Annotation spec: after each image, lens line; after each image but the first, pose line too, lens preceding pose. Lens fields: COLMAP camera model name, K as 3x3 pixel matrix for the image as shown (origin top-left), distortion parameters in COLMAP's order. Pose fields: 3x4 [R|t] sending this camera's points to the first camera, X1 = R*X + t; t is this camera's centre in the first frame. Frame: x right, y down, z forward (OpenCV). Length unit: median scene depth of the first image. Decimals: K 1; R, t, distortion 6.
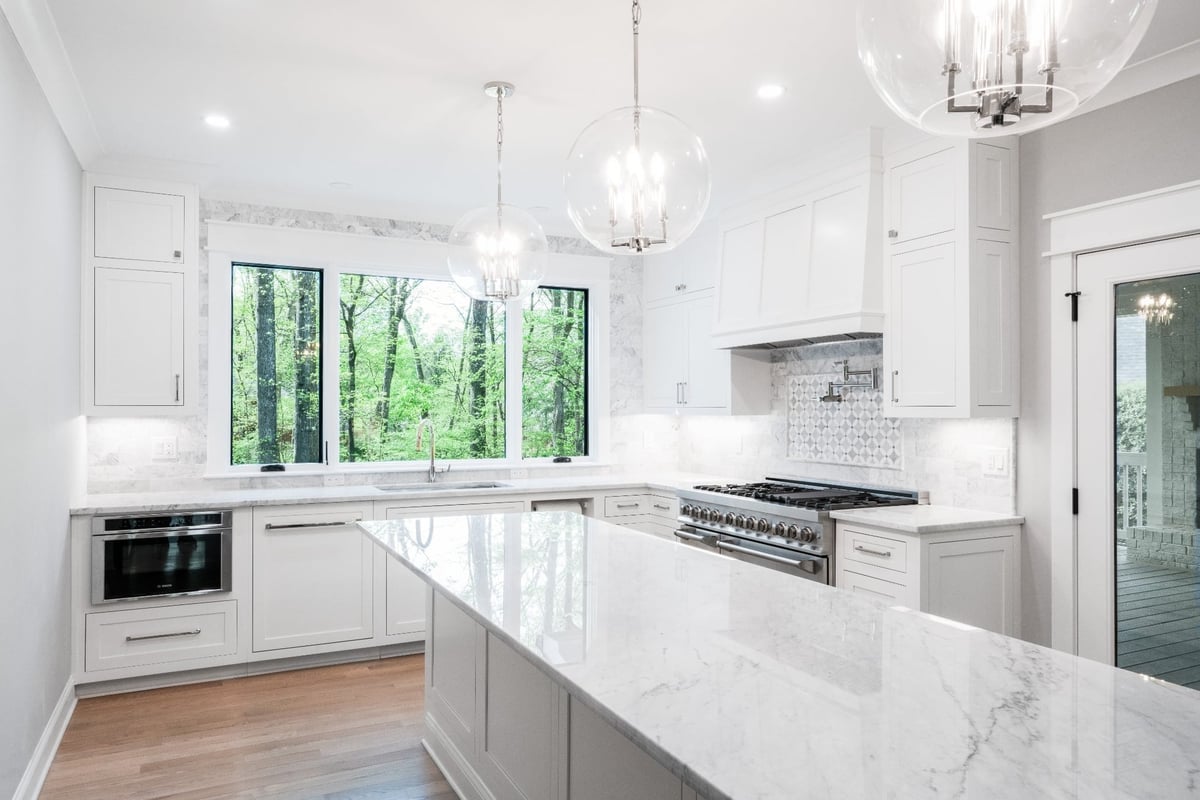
lens RADIAL K [[796.8, 0, 600.4], [0, 796.8, 406.7], [0, 0, 1]] dist [0.030306, 0.000078]
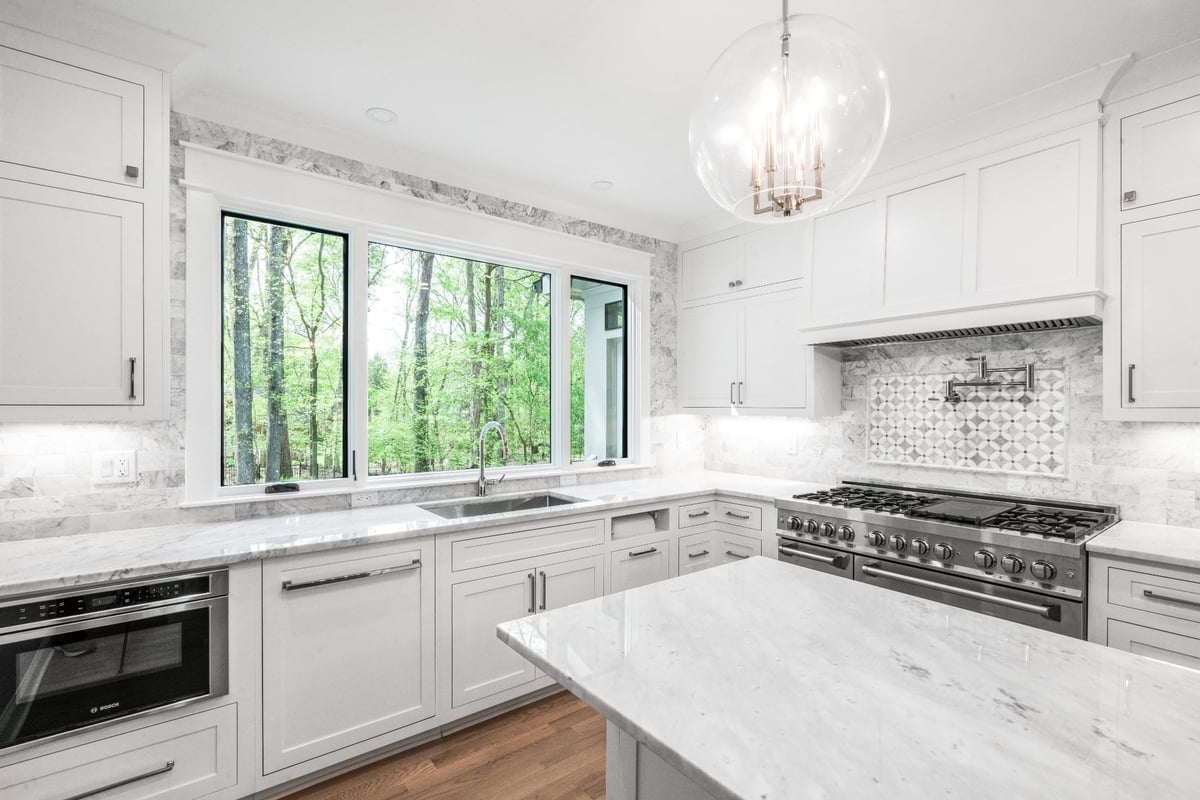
lens RADIAL K [[536.6, 0, 598.6], [0, 536.6, 410.1], [0, 0, 1]] dist [-0.001366, 0.003822]
pose [[0.980835, -0.000364, 0.194842, -0.215828], [-0.001217, 0.999967, 0.007994, -0.001364], [-0.194839, -0.008078, 0.980802, 0.447326]]
